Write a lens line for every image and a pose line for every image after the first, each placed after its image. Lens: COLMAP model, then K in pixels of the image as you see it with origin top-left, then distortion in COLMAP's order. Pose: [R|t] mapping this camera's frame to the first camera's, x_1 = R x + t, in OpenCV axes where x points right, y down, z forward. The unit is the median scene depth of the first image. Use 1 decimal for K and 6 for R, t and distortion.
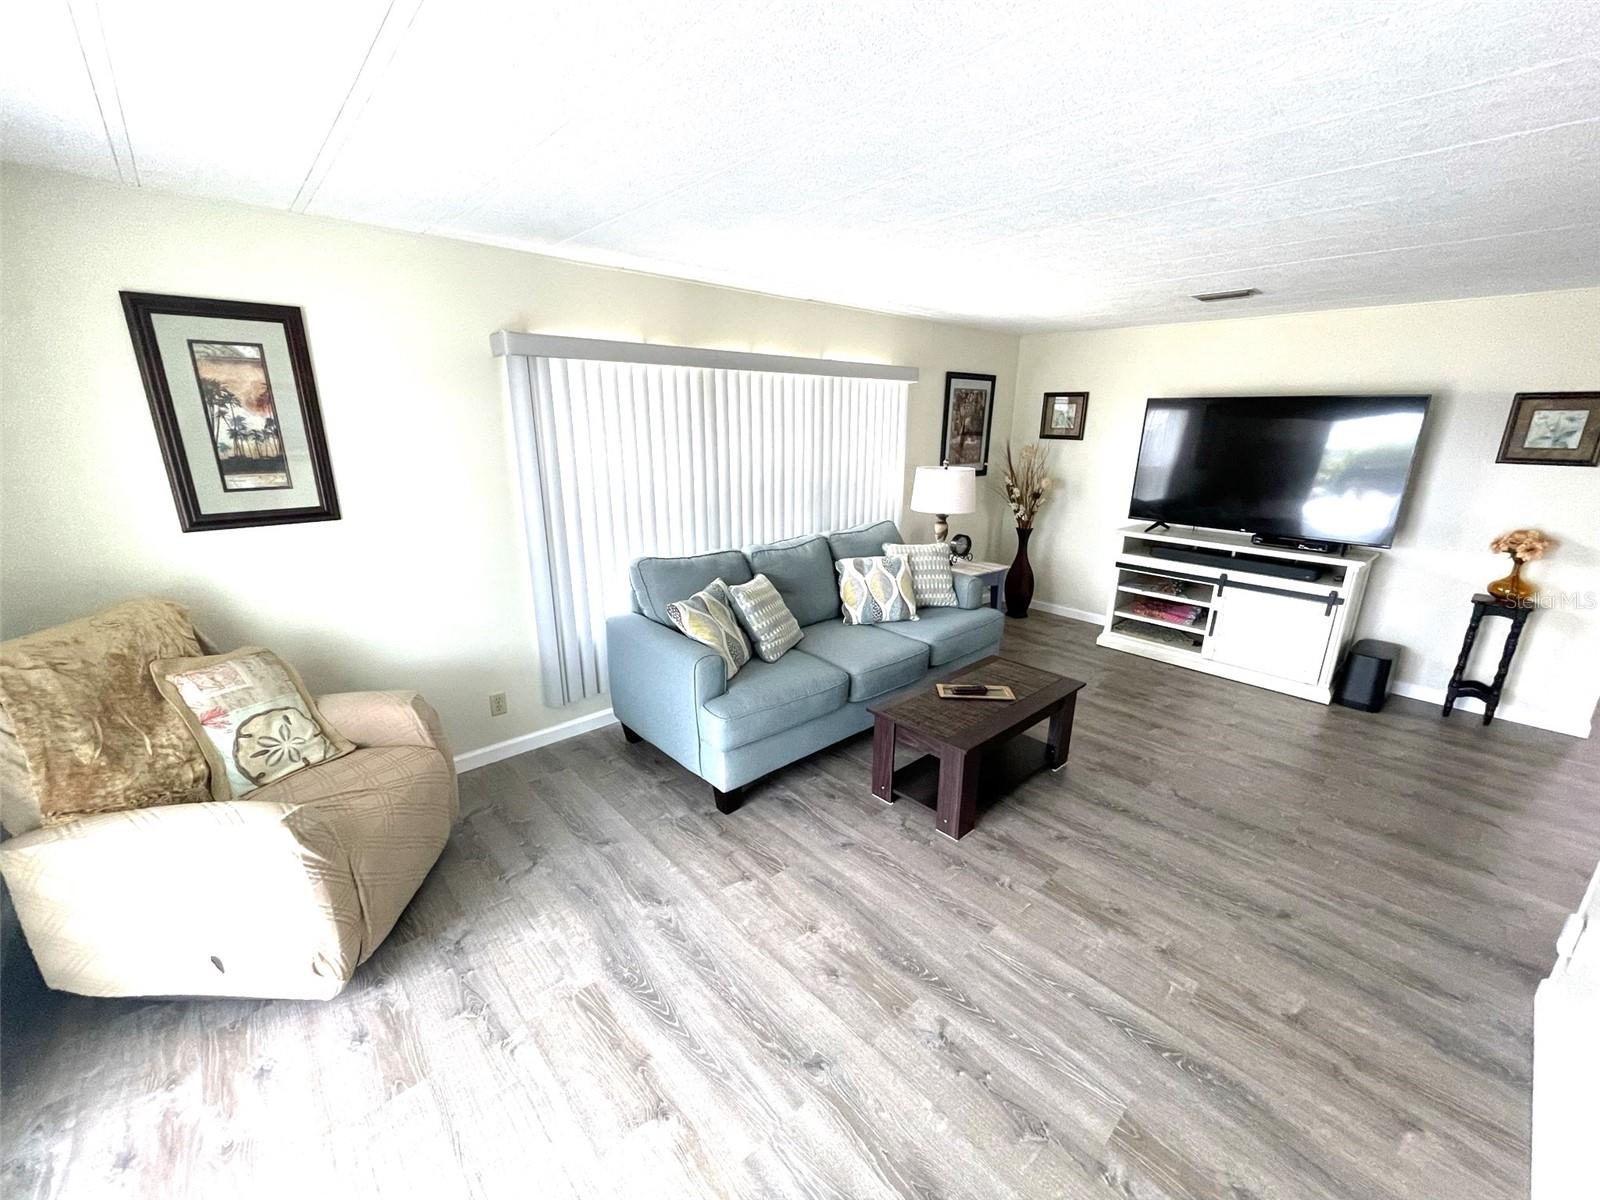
lens RADIAL K [[645.2, 0, 800.0], [0, 645.2, 600.0], [0, 0, 1]] dist [-0.000683, -0.000053]
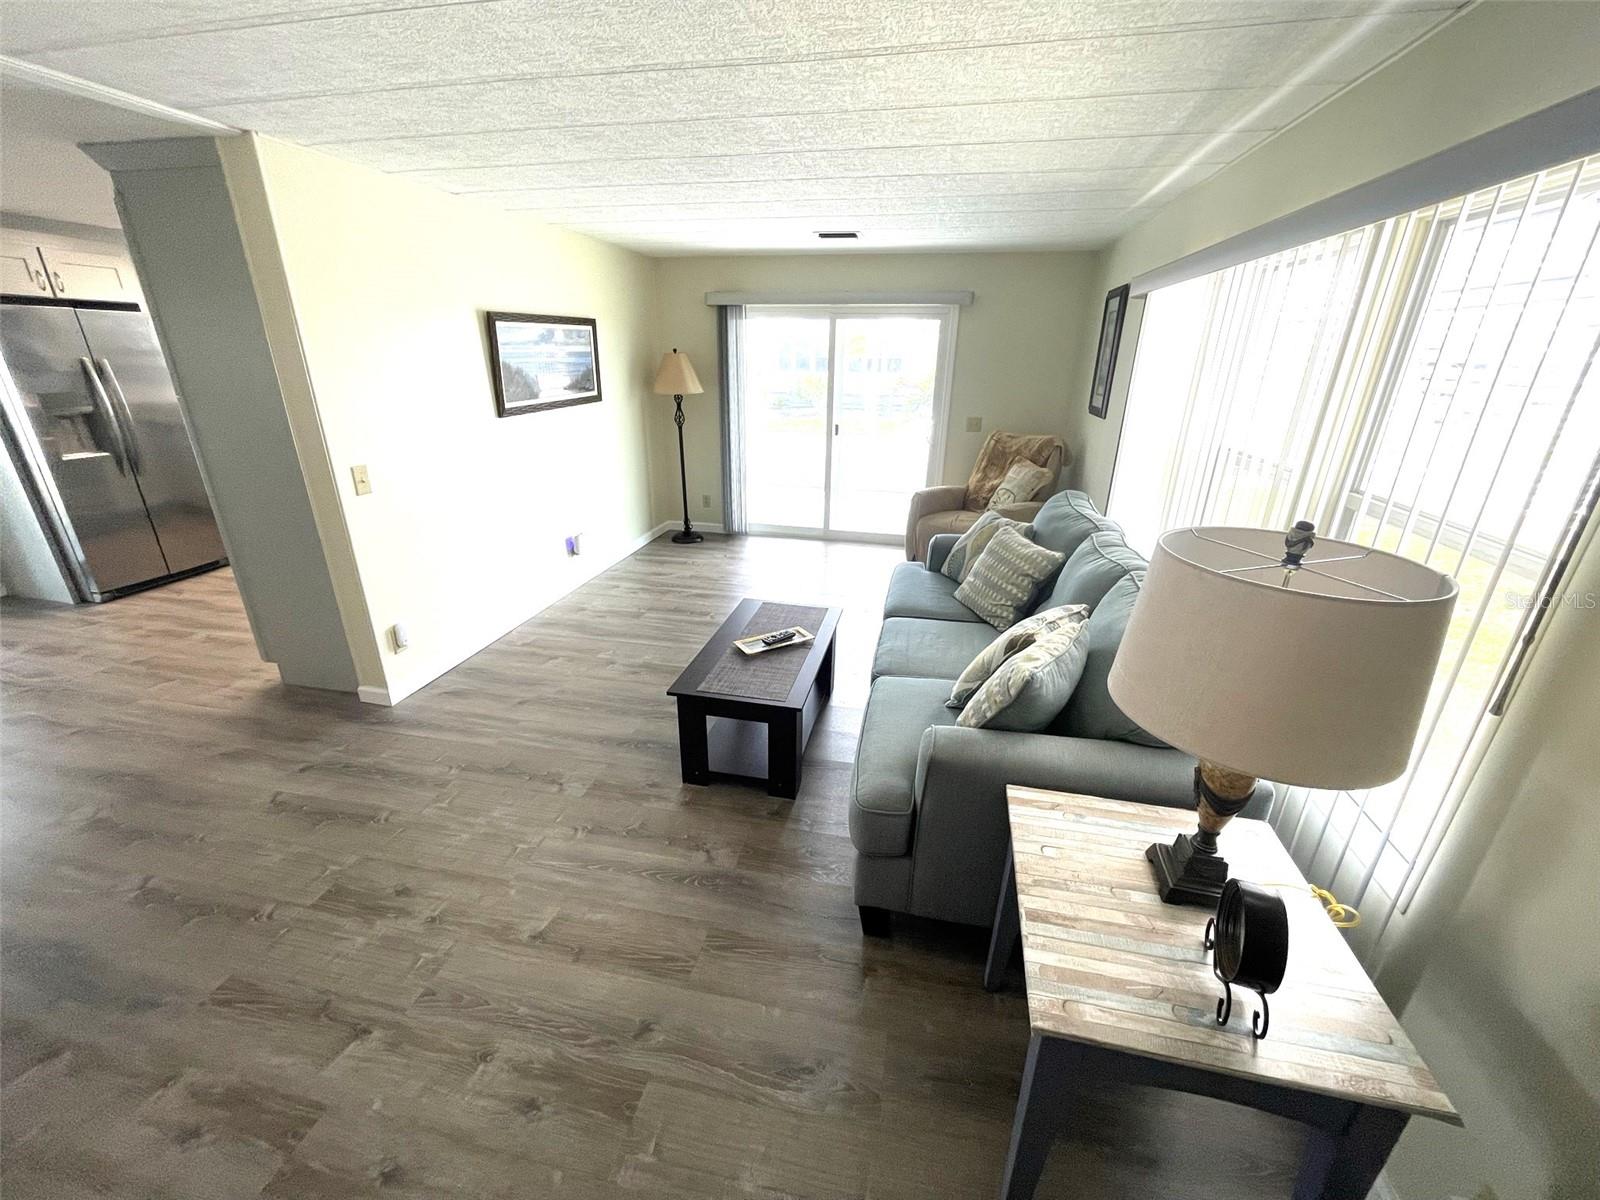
lens RADIAL K [[645.2, 0, 800.0], [0, 645.2, 600.0], [0, 0, 1]] dist [-0.000683, -0.000053]
pose [[-0.815771, 0.201973, -0.541963, 1.143625], [-0.171455, 0.810477, 0.560116, -0.674281], [0.552377, 0.549849, -0.626535, 2.448029]]
